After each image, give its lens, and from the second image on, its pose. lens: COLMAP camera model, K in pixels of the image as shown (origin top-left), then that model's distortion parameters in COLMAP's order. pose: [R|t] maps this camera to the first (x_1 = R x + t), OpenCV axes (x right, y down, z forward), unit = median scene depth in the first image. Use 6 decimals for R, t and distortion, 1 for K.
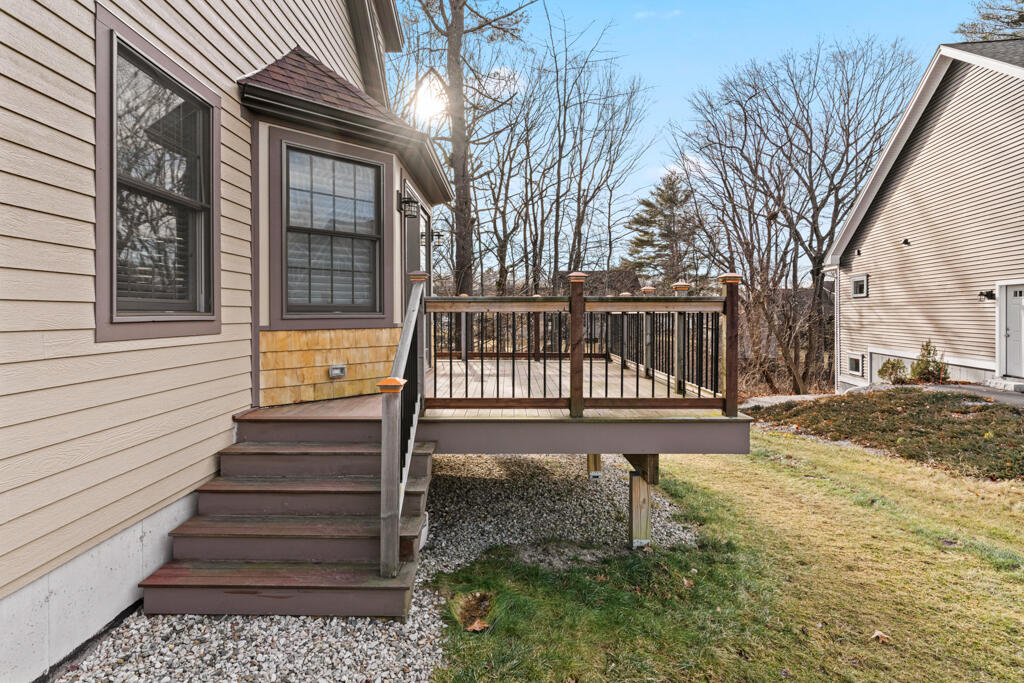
lens RADIAL K [[535.1, 0, 512.0], [0, 535.1, 341.5], [0, 0, 1]] dist [-0.001224, -0.000426]
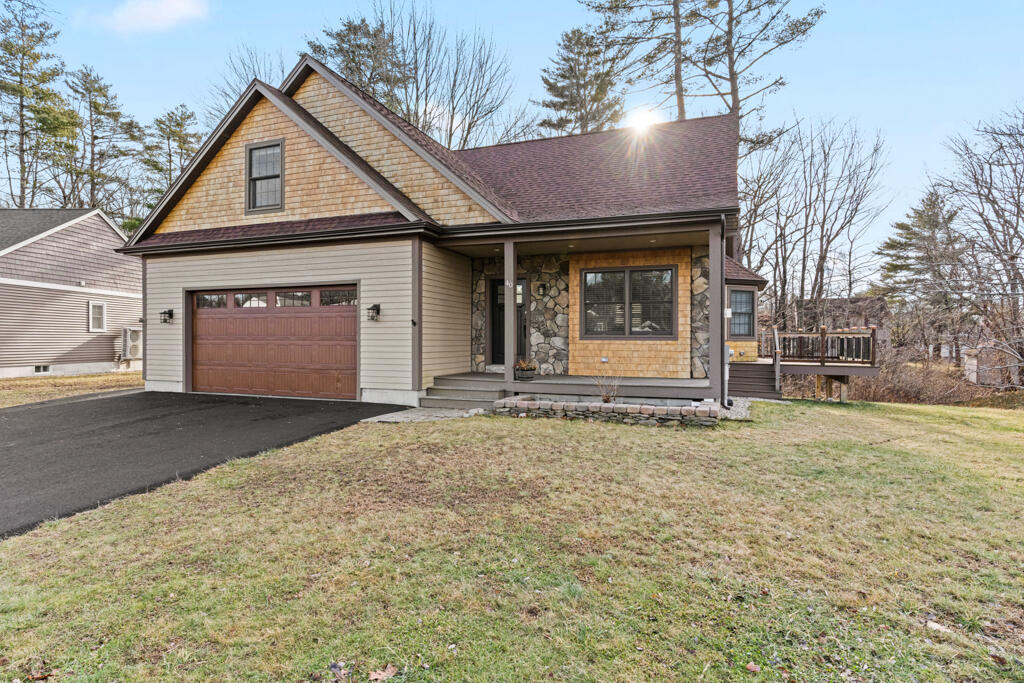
lens RADIAL K [[535.1, 0, 512.0], [0, 535.1, 341.5], [0, 0, 1]] dist [-0.001224, -0.000426]
pose [[0.921581, 0.009581, -0.388069, -0.037308], [-0.027671, 0.998774, -0.041054, 0.016693], [0.387199, 0.048573, 0.920716, -0.284045]]
